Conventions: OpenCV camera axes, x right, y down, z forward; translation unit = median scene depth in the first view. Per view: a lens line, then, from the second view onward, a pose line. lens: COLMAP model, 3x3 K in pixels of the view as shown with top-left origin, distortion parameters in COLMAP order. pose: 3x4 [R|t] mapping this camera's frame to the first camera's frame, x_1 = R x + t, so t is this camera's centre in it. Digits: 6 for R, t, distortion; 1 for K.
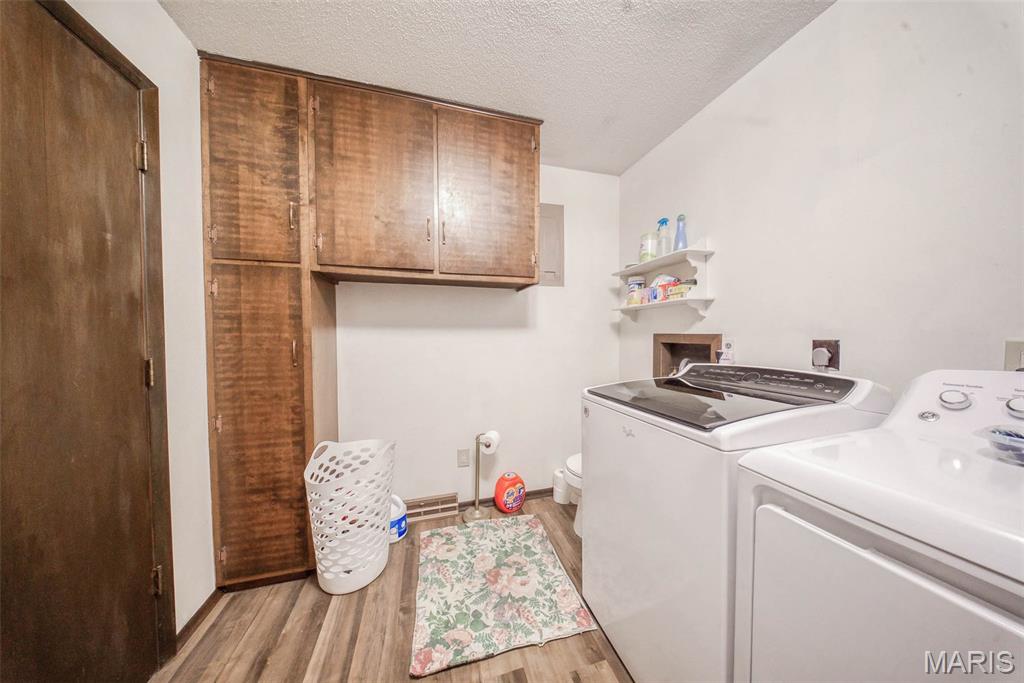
lens RADIAL K [[304.0, 0, 514.3], [0, 304.0, 340.0], [0, 0, 1]] dist [-0.001496, -0.001814]
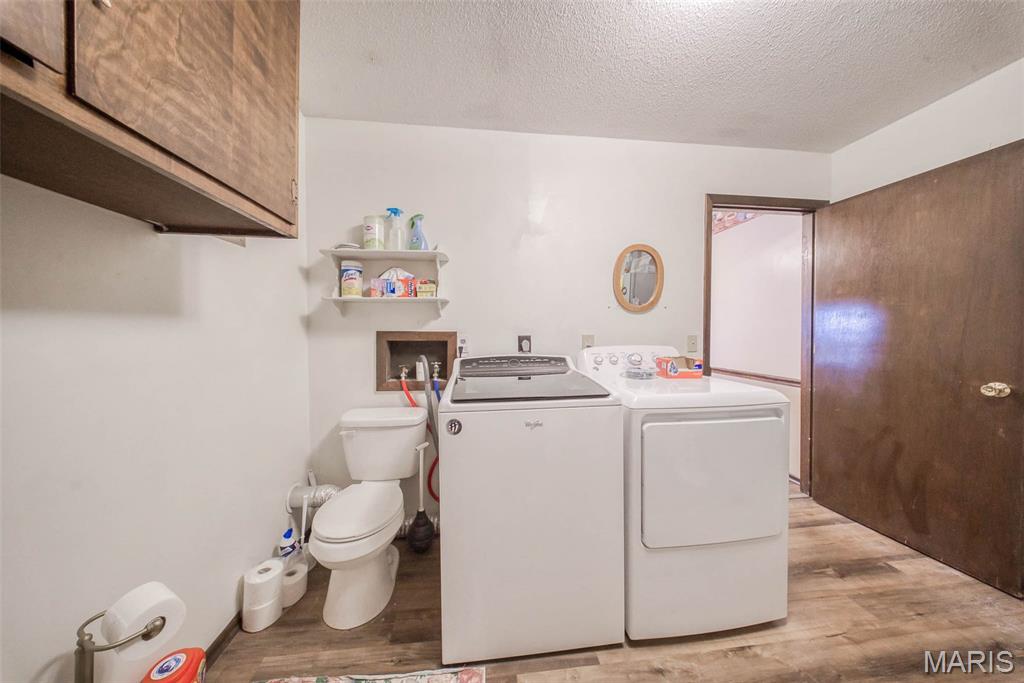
lens RADIAL K [[304.0, 0, 513.2], [0, 304.0, 335.4], [0, 0, 1]] dist [-0.001496, -0.001814]
pose [[0.170686, -0.008205, 0.985291, -0.396126], [0.021217, 0.999764, 0.004650, -0.005450], [-0.985097, 0.020111, 0.170820, 0.525332]]
